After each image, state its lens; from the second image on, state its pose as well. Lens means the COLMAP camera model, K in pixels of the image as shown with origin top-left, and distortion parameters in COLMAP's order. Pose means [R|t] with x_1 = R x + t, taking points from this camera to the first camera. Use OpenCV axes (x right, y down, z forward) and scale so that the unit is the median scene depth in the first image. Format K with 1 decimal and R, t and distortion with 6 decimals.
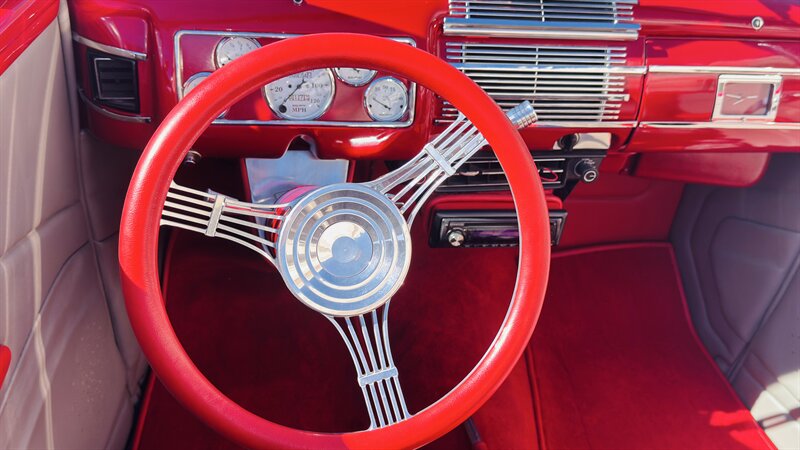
lens RADIAL K [[572.2, 0, 400.0], [0, 572.2, 225.0], [0, 0, 1]] dist [0.004460, -0.001279]
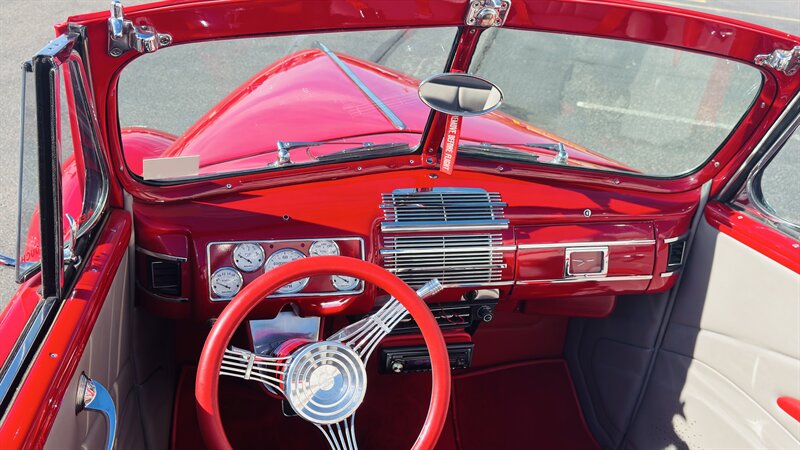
lens RADIAL K [[798.7, 0, 399.9], [0, 798.7, 213.6], [0, 0, 1]] dist [0.123486, -0.284778]
pose [[0.996591, -0.041154, 0.071505, -0.024944], [0.050223, 0.990234, -0.130053, -0.102754], [-0.065455, 0.133201, 0.988925, -1.114290]]
